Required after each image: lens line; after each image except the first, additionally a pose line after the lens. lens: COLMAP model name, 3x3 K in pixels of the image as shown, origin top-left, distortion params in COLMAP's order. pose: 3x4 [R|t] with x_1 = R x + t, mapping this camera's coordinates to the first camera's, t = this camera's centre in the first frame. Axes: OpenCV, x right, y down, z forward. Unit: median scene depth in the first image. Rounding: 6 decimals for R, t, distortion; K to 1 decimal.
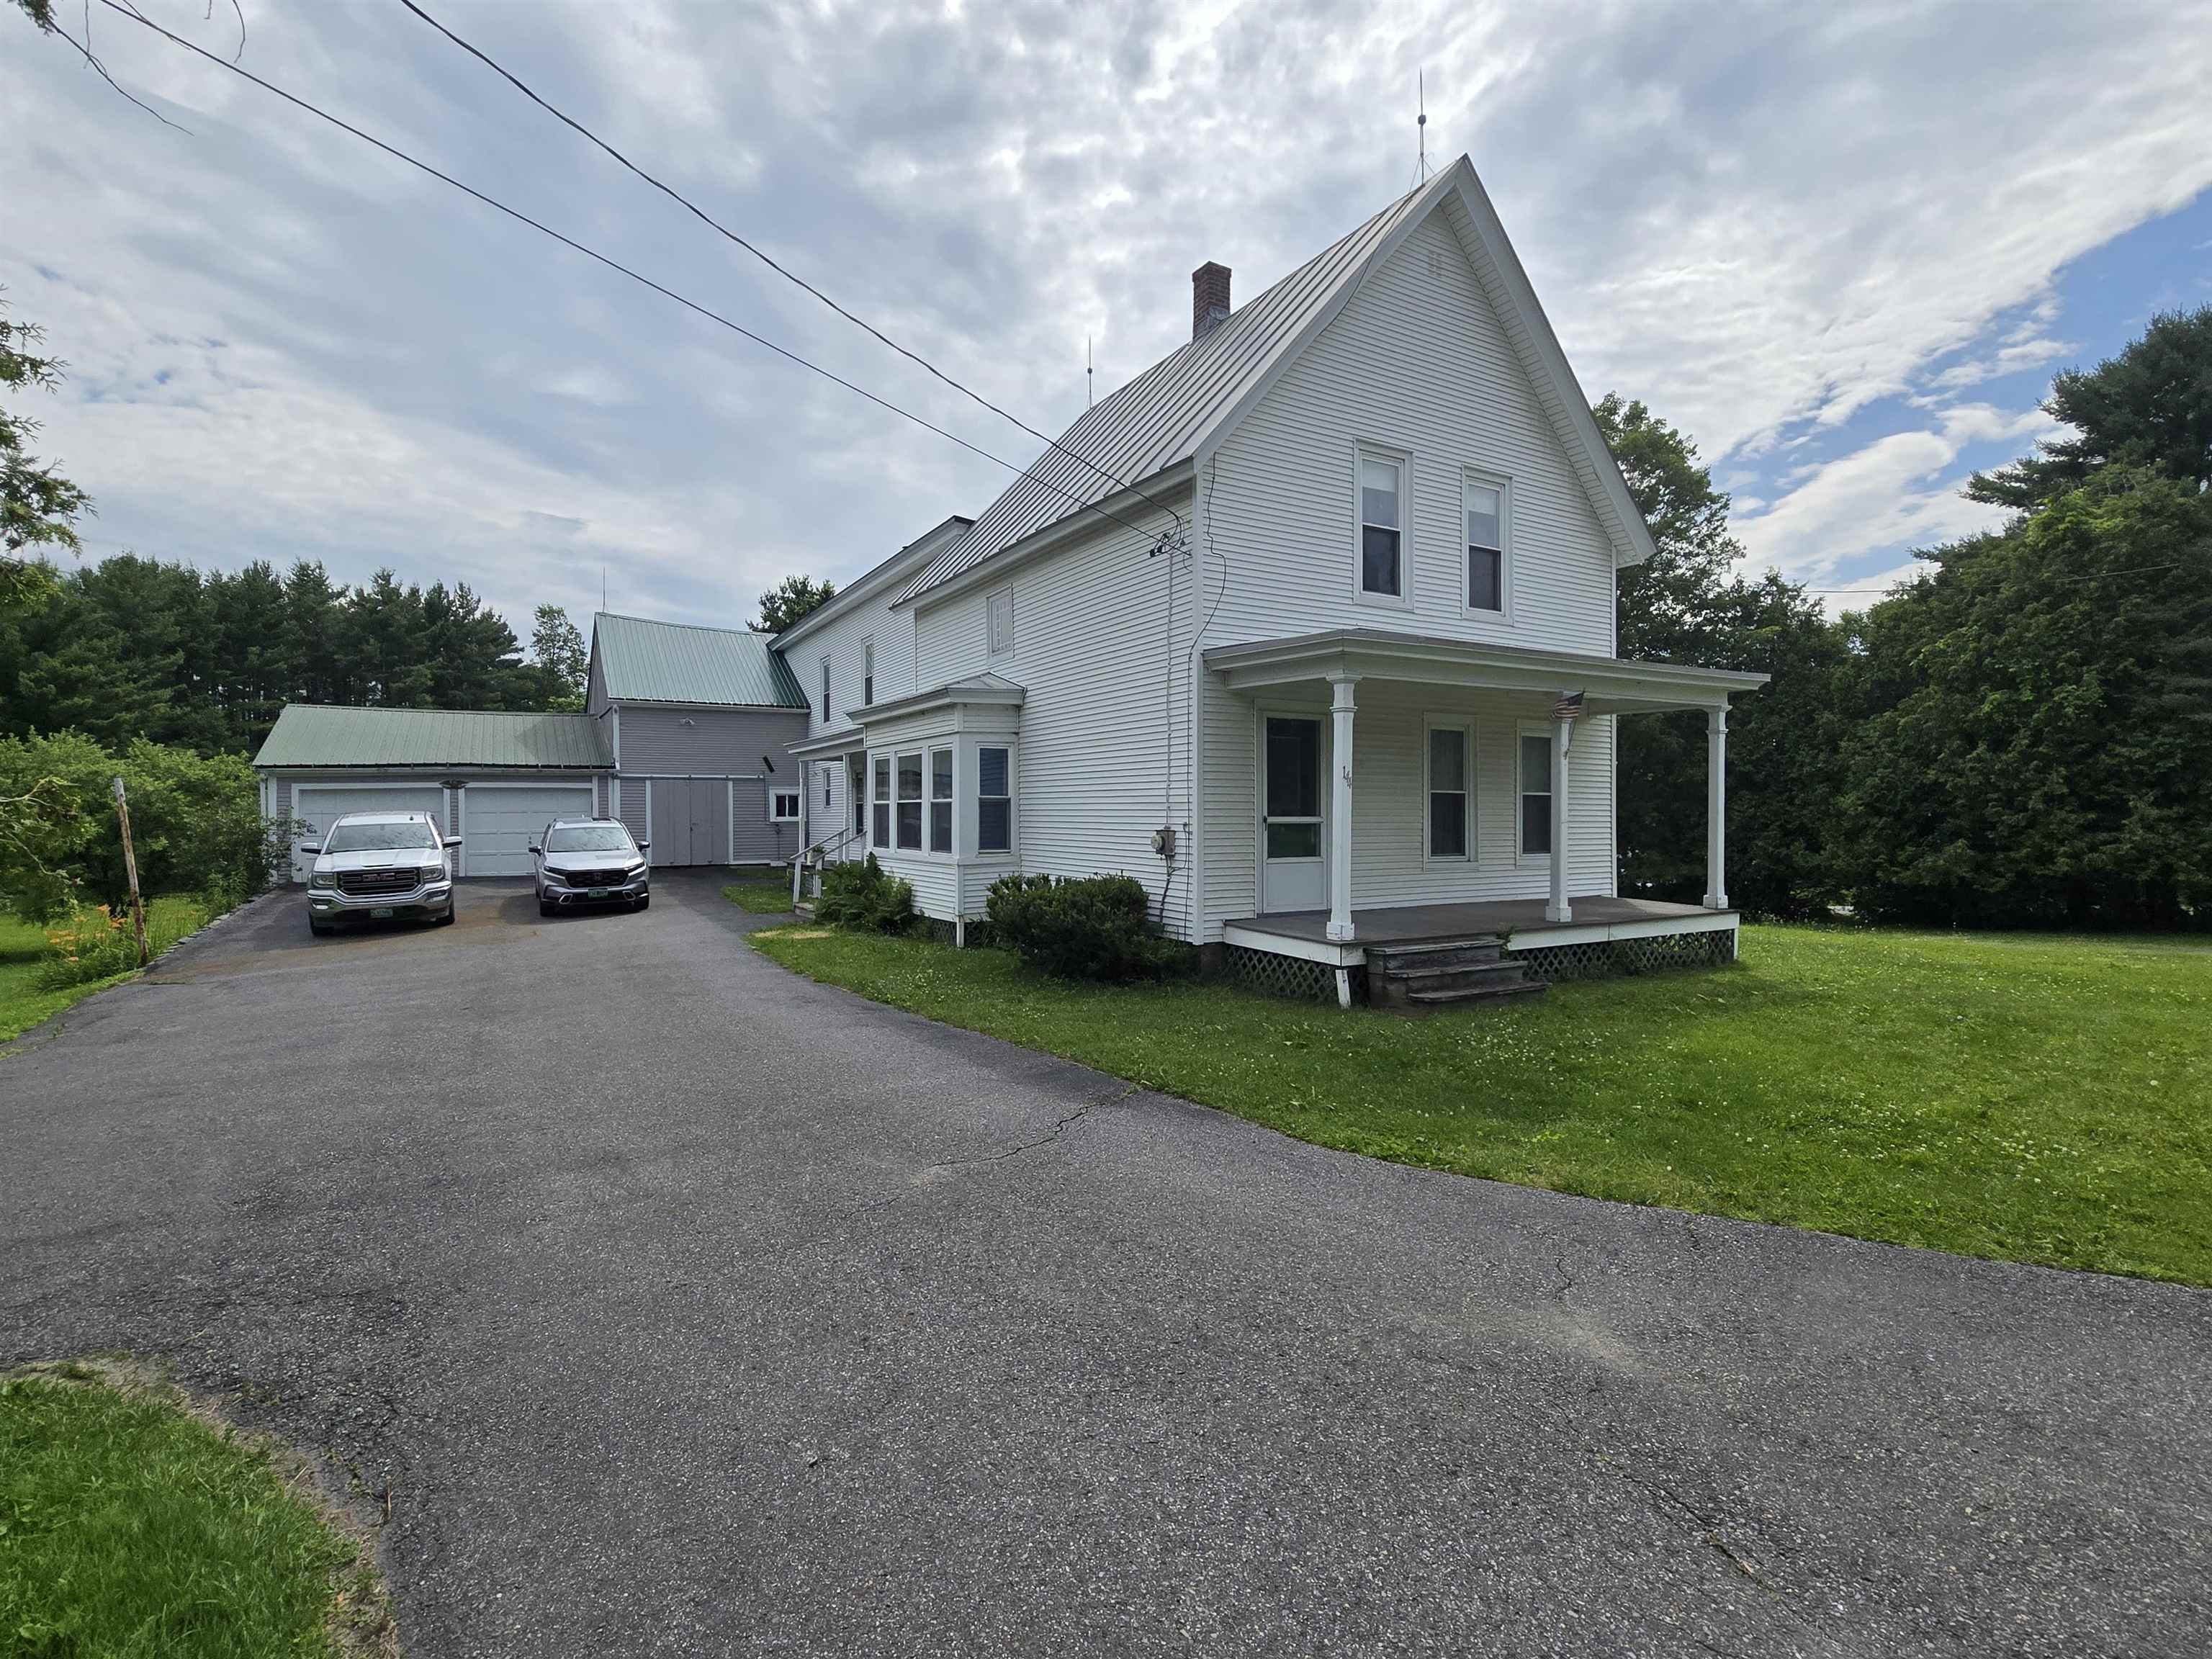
lens RADIAL K [[1036.1, 0, 1095.8], [0, 1036.1, 837.7], [0, 0, 1]] dist [0.002348, 0.000711]
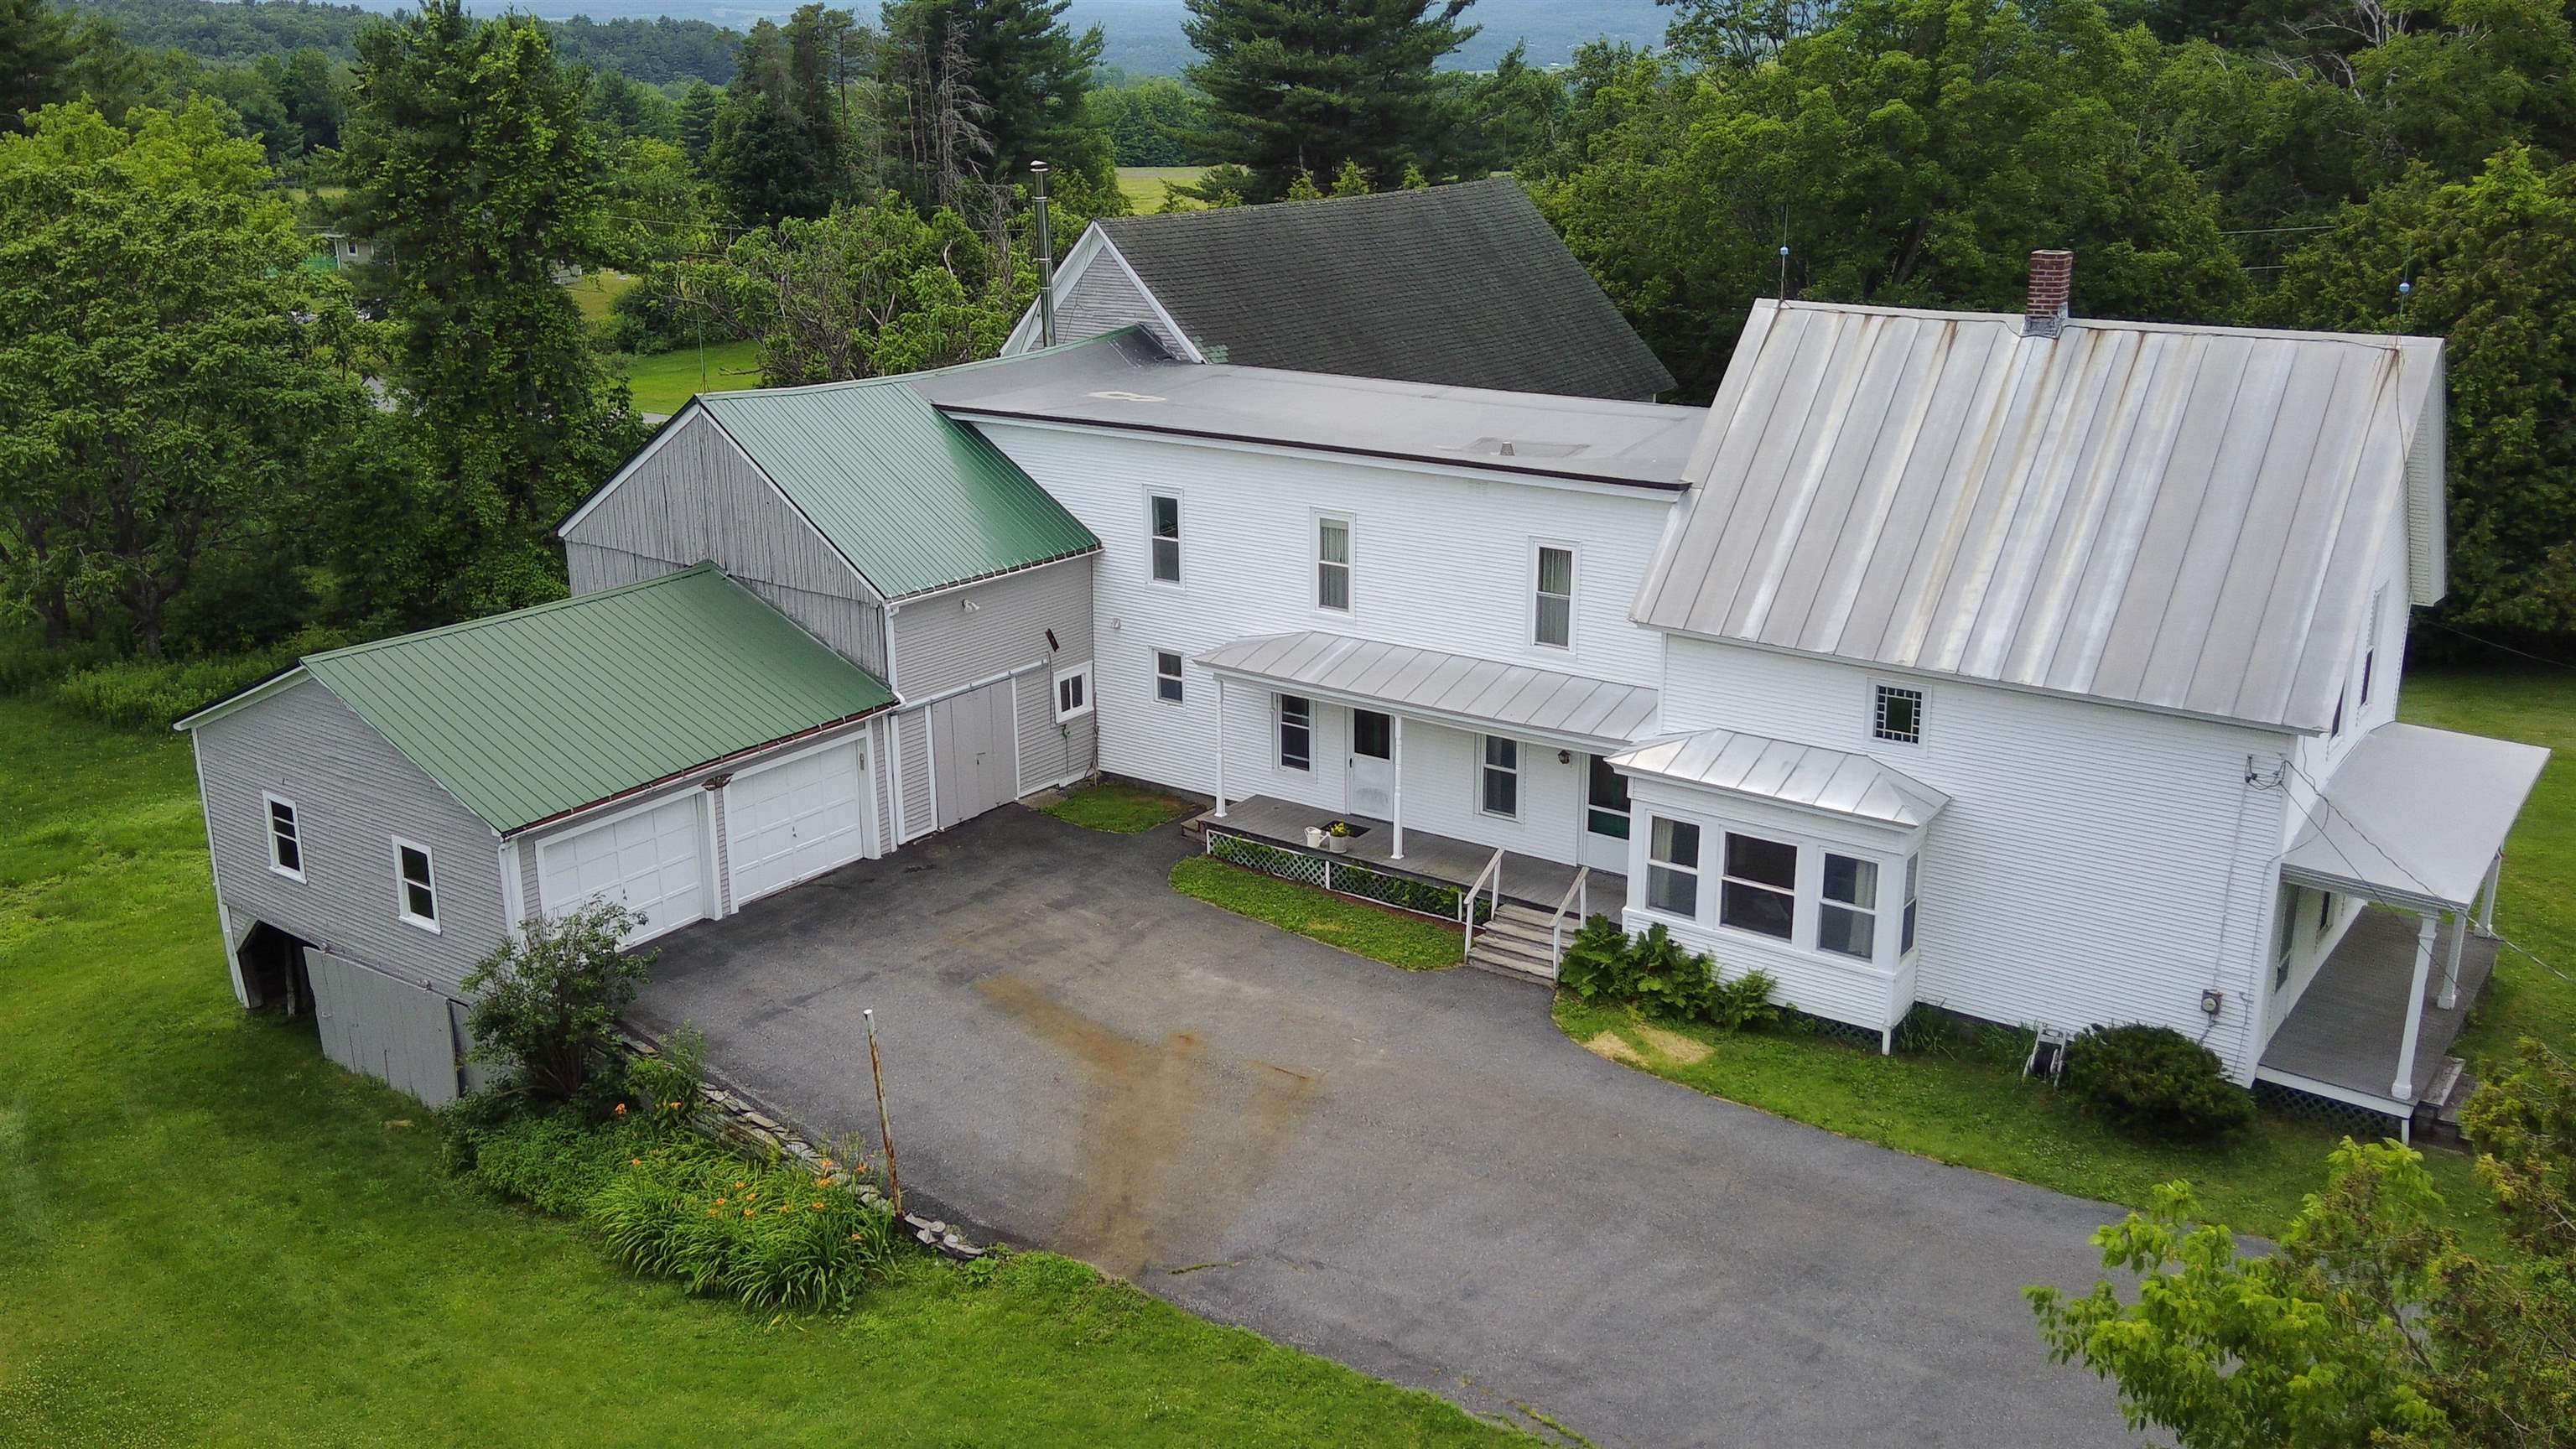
lens RADIAL K [[2153.3, 0, 1291.0], [0, 2153.3, 711.4], [0, 0, 1]] dist [0.137599, -0.231120]
pose [[0.912726, -0.124382, 0.389180, -0.779022], [0.014705, 0.961918, 0.272941, -0.432895], [-0.408308, -0.243398, 0.879796, -0.290570]]
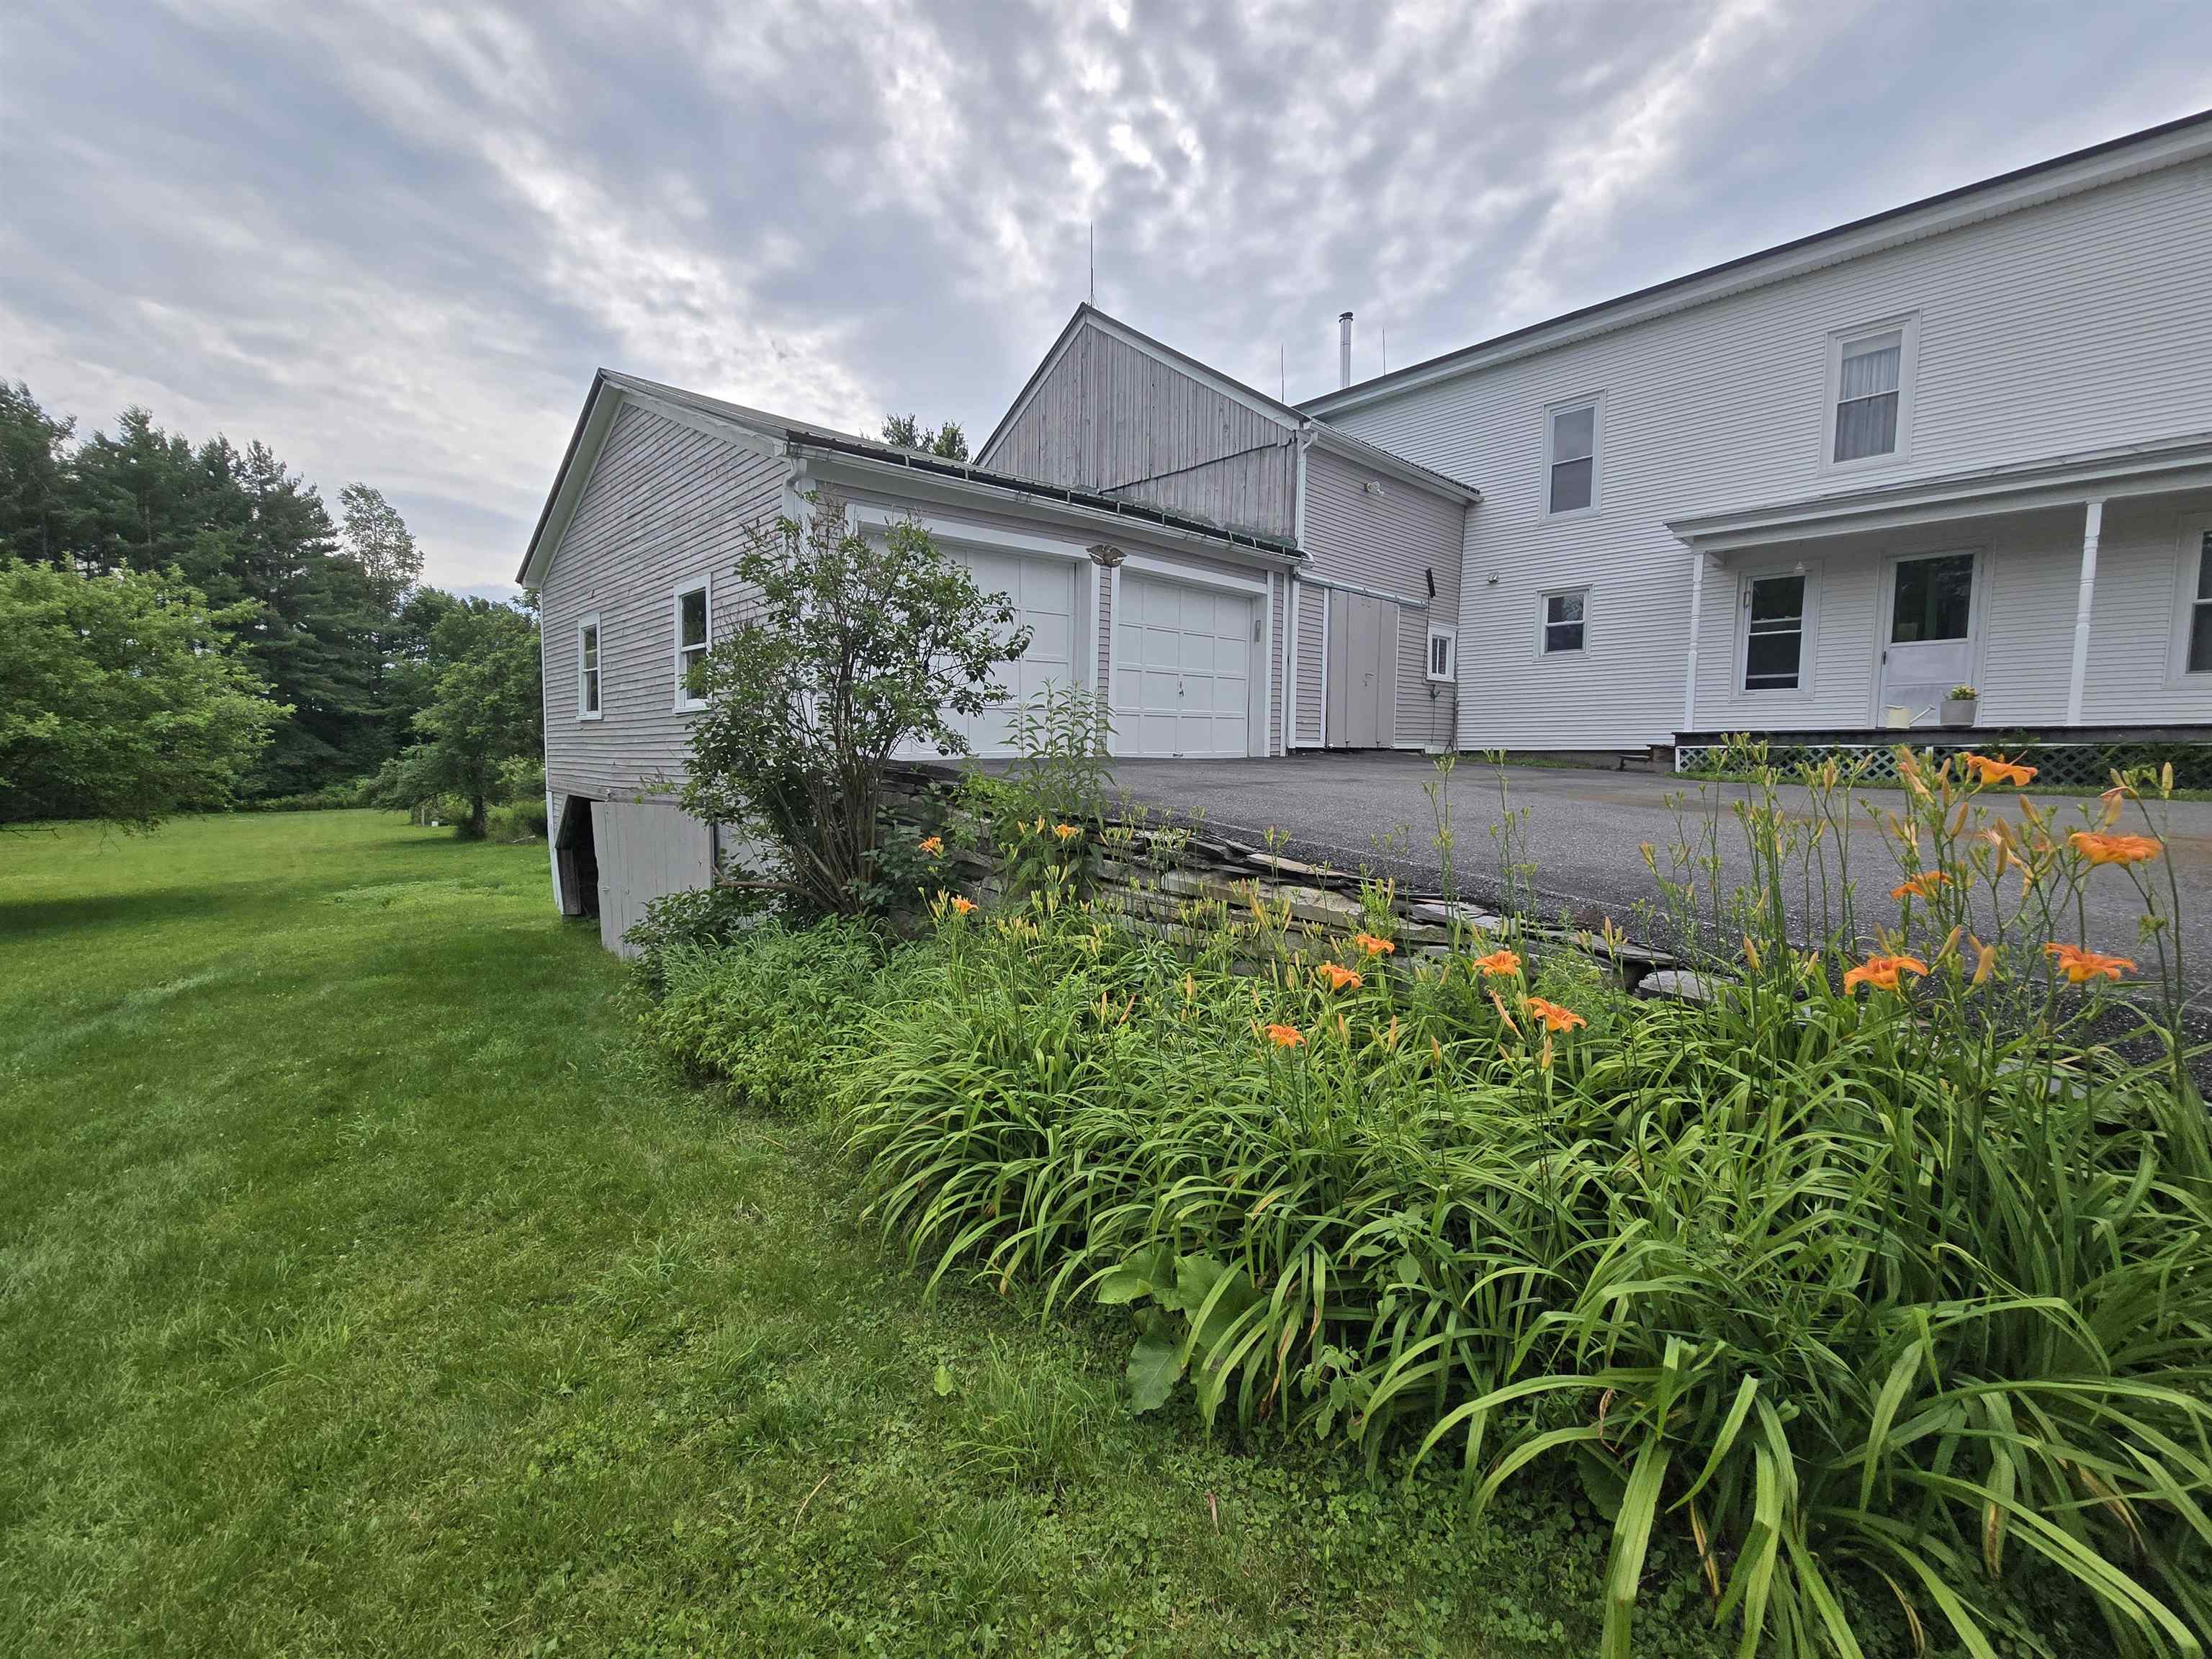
lens RADIAL K [[912.4, 0, 1106.0], [0, 912.4, 829.5], [0, 0, 1]] dist [0.001656, 0.000223]
pose [[0.964595, -0.019704, 0.262997, -0.699325], [0.003999, 0.998183, 0.060118, 0.043465], [-0.263703, -0.056938, 0.962922, 0.580921]]
